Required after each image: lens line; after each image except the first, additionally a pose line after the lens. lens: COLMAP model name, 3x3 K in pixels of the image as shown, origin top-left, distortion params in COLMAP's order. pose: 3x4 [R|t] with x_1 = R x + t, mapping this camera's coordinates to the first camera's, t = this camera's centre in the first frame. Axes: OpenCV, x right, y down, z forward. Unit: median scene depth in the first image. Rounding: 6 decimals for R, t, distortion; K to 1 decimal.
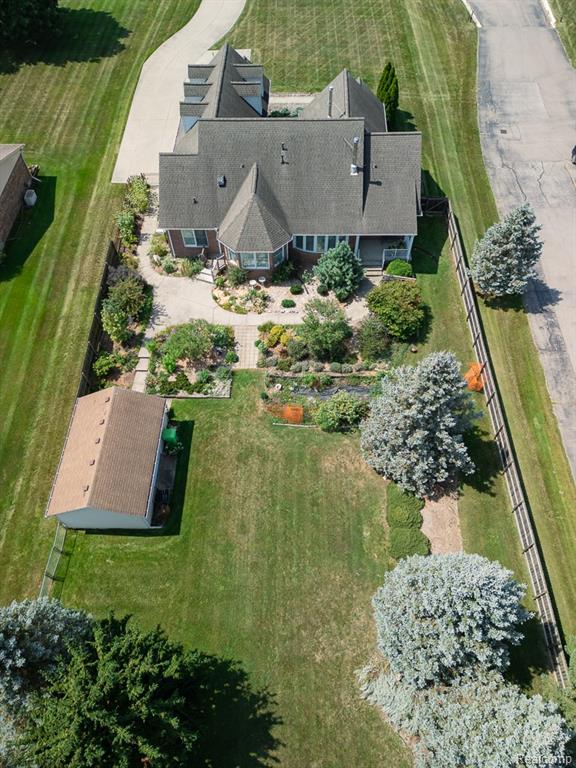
lens RADIAL K [[529.5, 0, 285.6], [0, 529.5, 383.5], [0, 0, 1]] dist [0.066216, 0.000241]
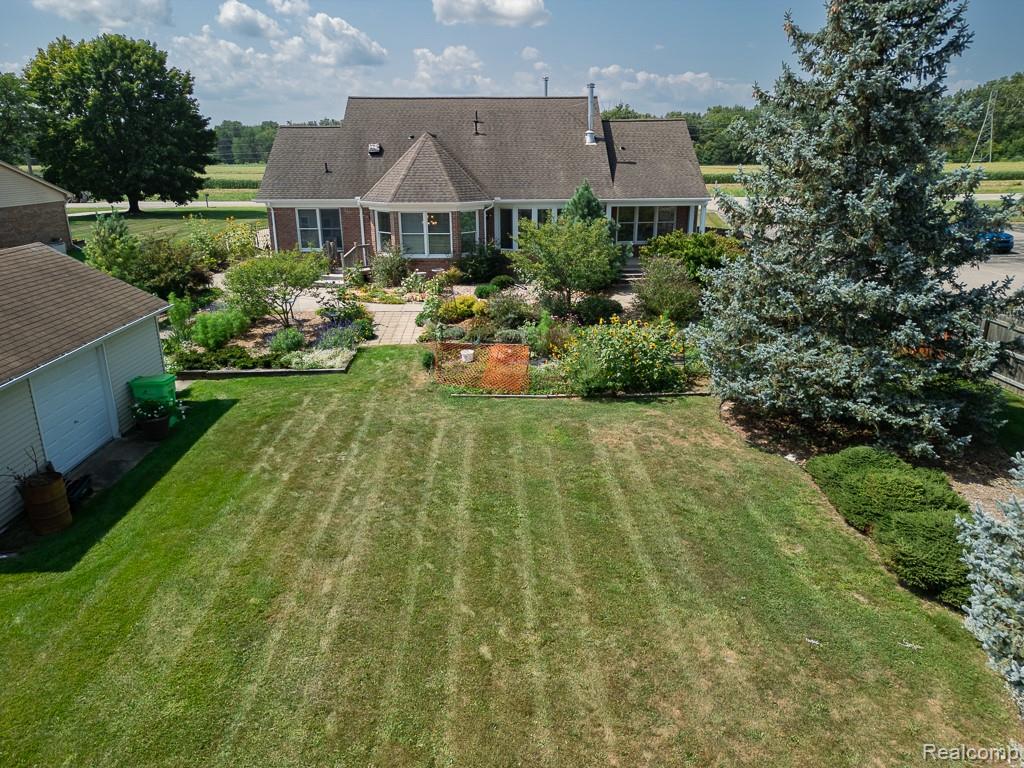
lens RADIAL K [[714.8, 0, 514.6], [0, 714.8, 379.1], [0, 0, 1]] dist [0.063983, -0.058713]
pose [[0.998791, -0.004257, 0.048964, -0.003727], [0.034732, 0.766018, -0.641881, 0.395375], [-0.034775, 0.642805, 0.765240, 0.602027]]
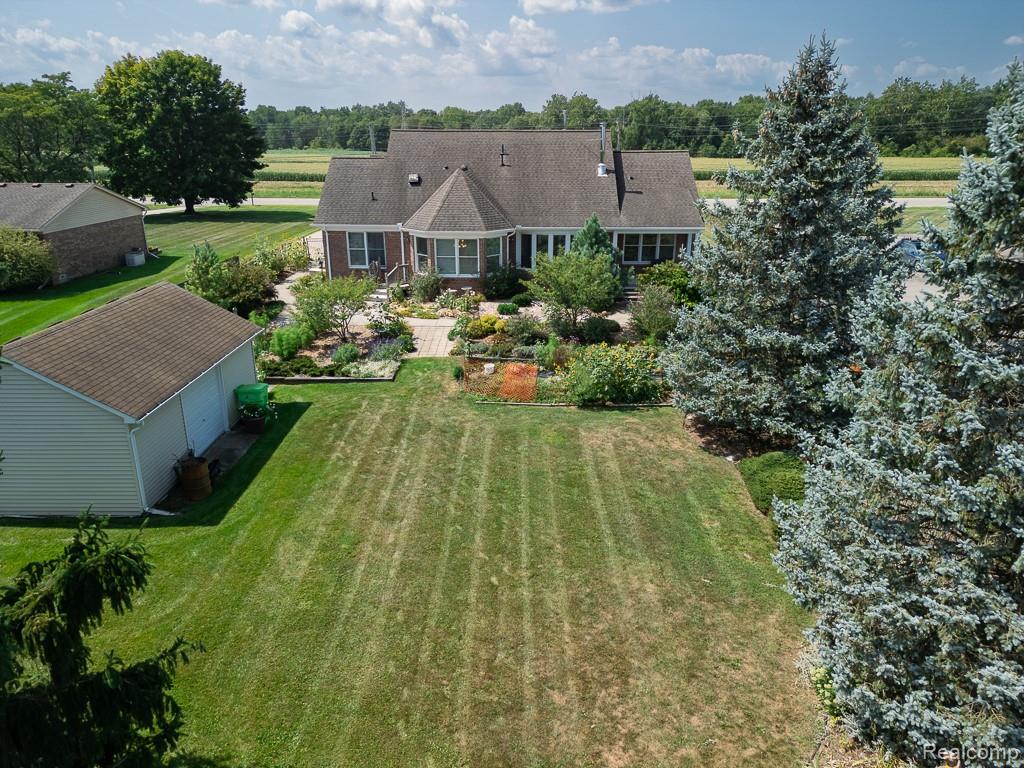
lens RADIAL K [[714.8, 0, 514.6], [0, 714.8, 379.1], [0, 0, 1]] dist [0.063983, -0.058713]
pose [[0.999797, 0.014628, 0.013878, 0.002068], [-0.002698, 0.779115, -0.626875, 0.467725], [-0.019983, 0.626710, 0.778996, 0.479123]]
